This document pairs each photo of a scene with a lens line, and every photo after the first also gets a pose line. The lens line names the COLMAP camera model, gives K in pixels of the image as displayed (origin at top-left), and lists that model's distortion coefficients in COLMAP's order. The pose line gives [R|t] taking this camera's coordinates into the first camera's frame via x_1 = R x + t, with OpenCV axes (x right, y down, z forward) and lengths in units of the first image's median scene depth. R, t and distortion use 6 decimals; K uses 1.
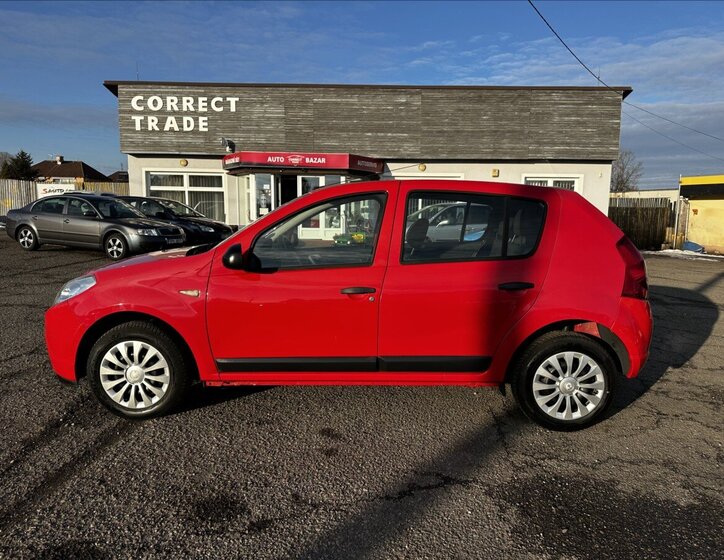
lens RADIAL K [[526.9, 0, 364.4], [0, 526.9, 282.5], [0, 0, 1]] dist [0.021445, -0.035316]
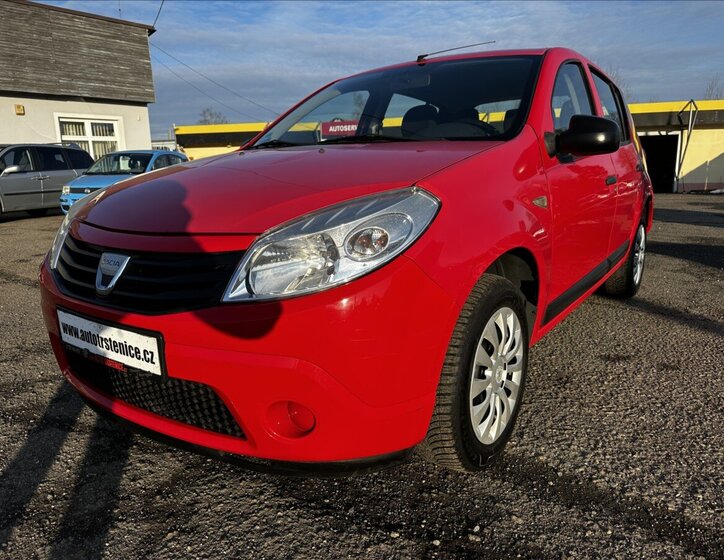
lens RADIAL K [[526.9, 0, 355.2], [0, 526.9, 280.9], [0, 0, 1]] dist [0.021445, -0.035316]
pose [[0.569139, -0.201164, 0.797254, -0.154095], [0.140021, 0.979160, 0.147105, -0.001780], [-0.810231, 0.027909, 0.585445, 0.137988]]
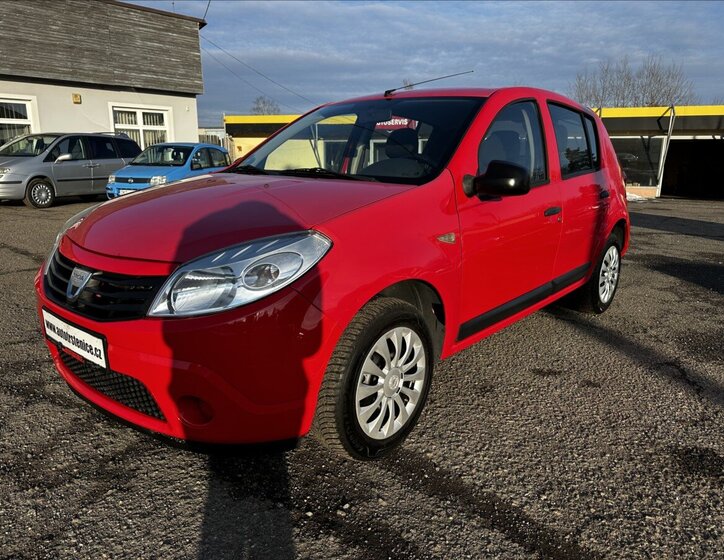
lens RADIAL K [[526.9, 0, 360.4], [0, 526.9, 281.8], [0, 0, 1]] dist [0.021445, -0.035316]
pose [[0.637242, -0.186262, 0.747816, -0.152537], [0.102529, 0.982218, 0.157276, -0.007243], [-0.763813, -0.023550, 0.645008, 0.108189]]
